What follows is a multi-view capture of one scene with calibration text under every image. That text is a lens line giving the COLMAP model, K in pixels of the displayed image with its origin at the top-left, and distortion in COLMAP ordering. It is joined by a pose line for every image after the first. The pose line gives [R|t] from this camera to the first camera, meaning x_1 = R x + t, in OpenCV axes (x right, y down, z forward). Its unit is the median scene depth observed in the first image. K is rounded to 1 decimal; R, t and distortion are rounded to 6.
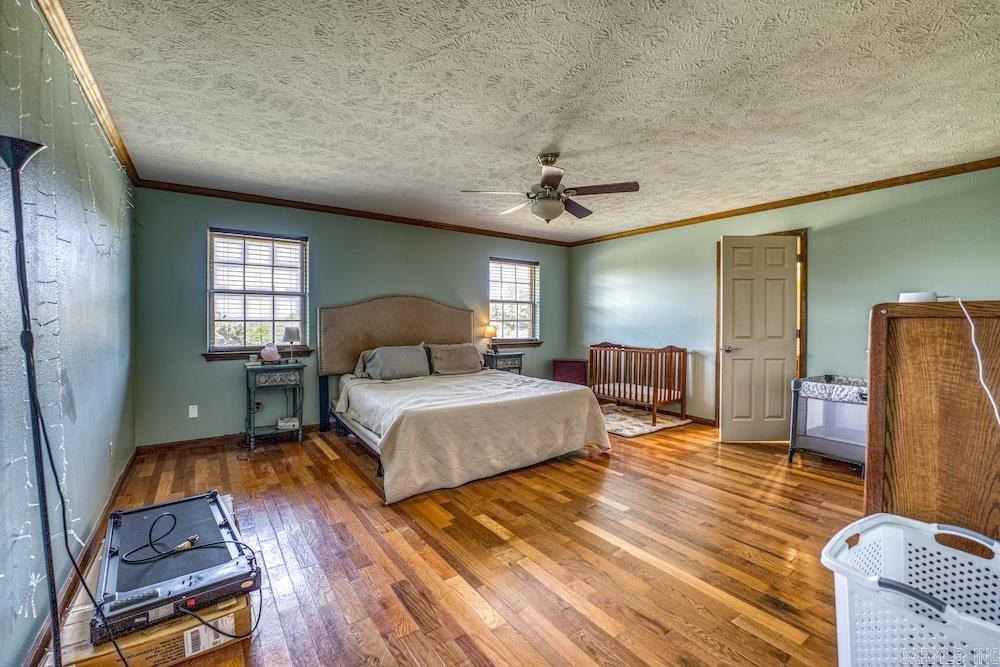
lens RADIAL K [[409.1, 0, 506.0], [0, 409.1, 330.3], [0, 0, 1]] dist [-0.034719, 0.003996]
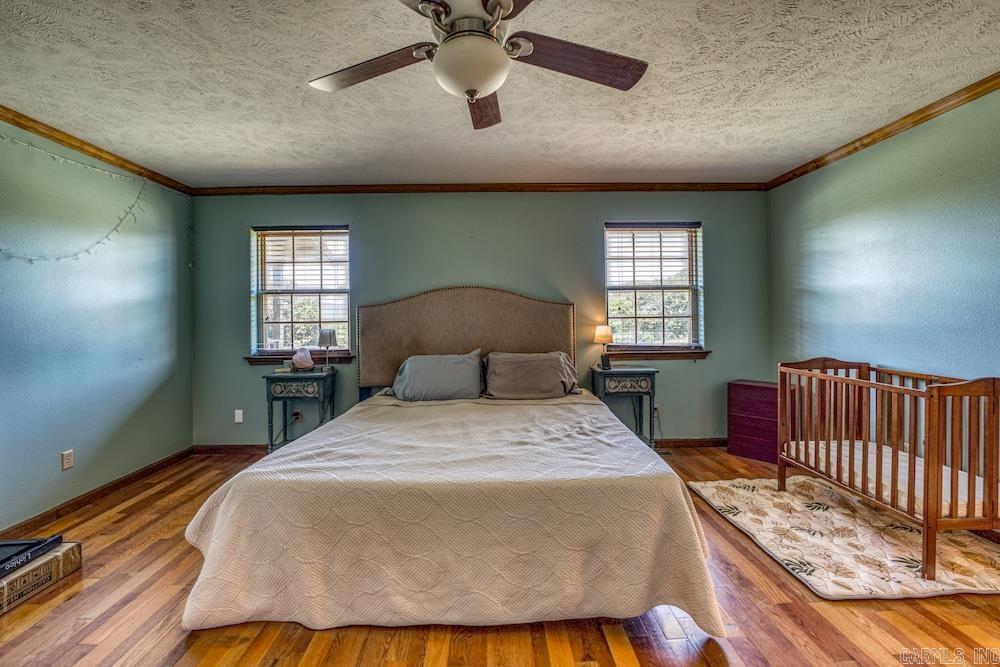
lens RADIAL K [[409.1, 0, 502.3], [0, 409.1, 317.0], [0, 0, 1]] dist [-0.034719, 0.003996]
pose [[0.818722, -0.013221, -0.574038, 0.244638], [0.001065, 0.999768, -0.021507, -0.013471], [0.574189, 0.016997, 0.818546, 0.437614]]
